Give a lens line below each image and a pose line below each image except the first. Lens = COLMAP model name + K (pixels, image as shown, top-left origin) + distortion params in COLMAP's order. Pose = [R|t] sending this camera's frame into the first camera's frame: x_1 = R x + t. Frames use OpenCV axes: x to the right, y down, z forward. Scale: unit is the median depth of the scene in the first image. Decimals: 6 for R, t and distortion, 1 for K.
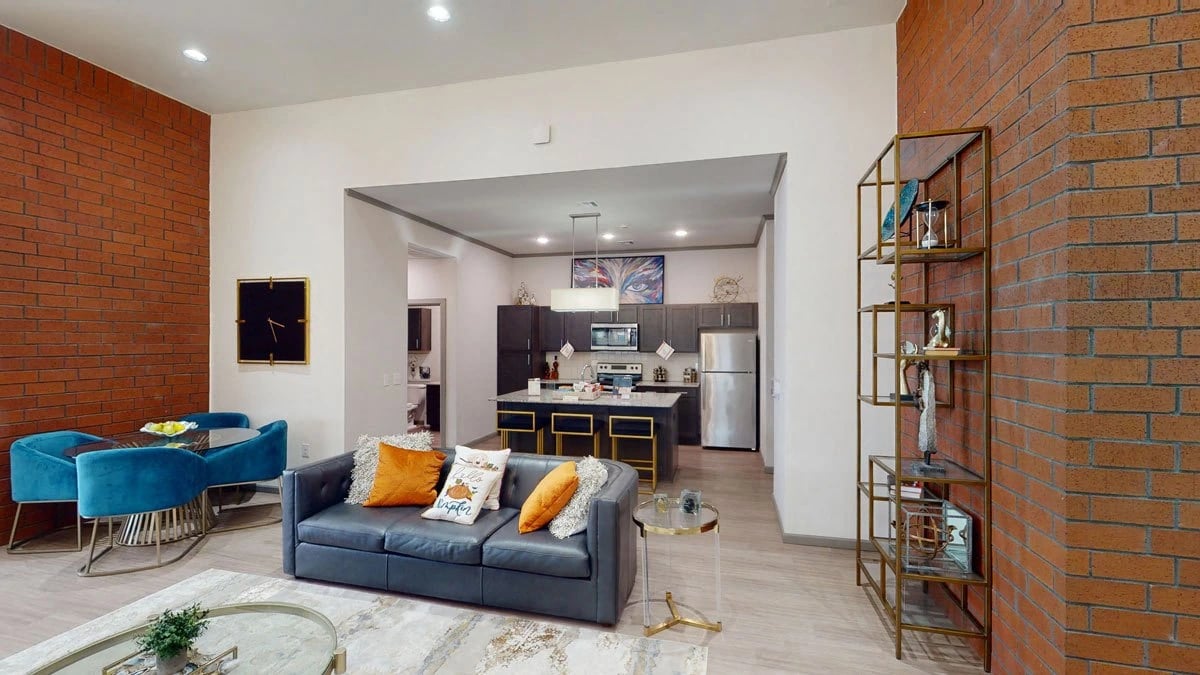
lens RADIAL K [[494.9, 0, 600.8], [0, 494.9, 339.6], [0, 0, 1]] dist [-0.000097, -0.000001]
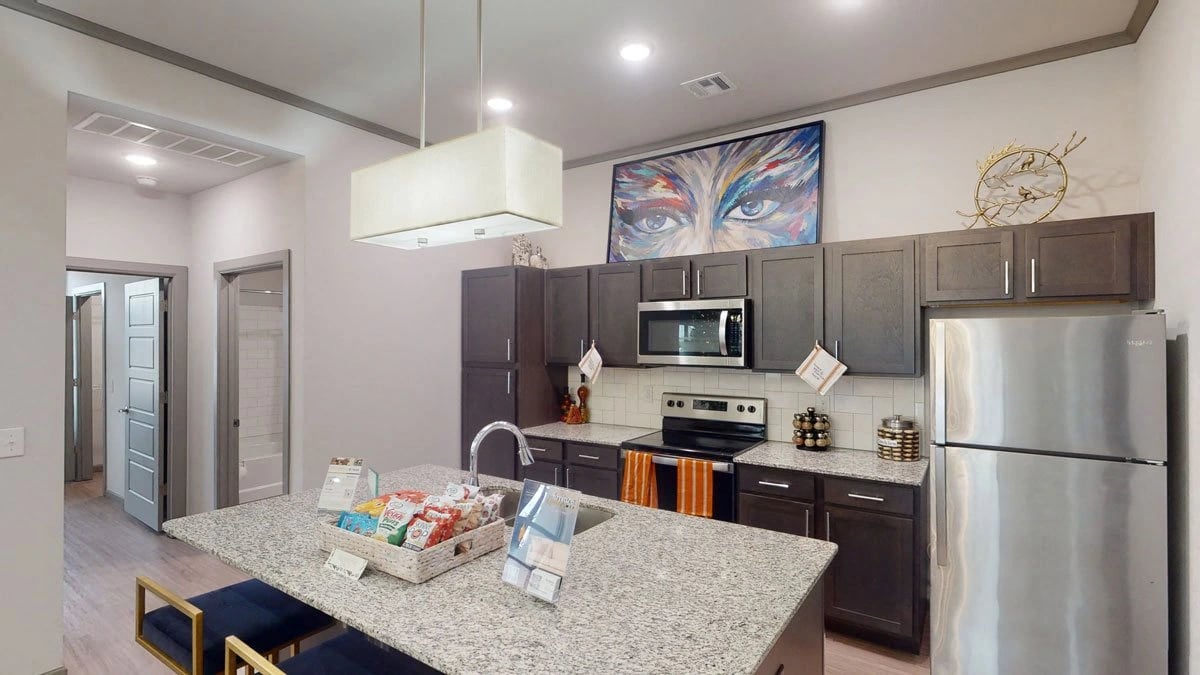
lens RADIAL K [[554.4, 0, 599.3], [0, 554.4, 344.1], [0, 0, 1]] dist [-0.005300, -0.000007]
pose [[0.939078, 0.000429, -0.343705, 0.112479], [0.001134, 0.999990, 0.004348, 0.001675], [0.343703, -0.004473, 0.939068, 0.535570]]
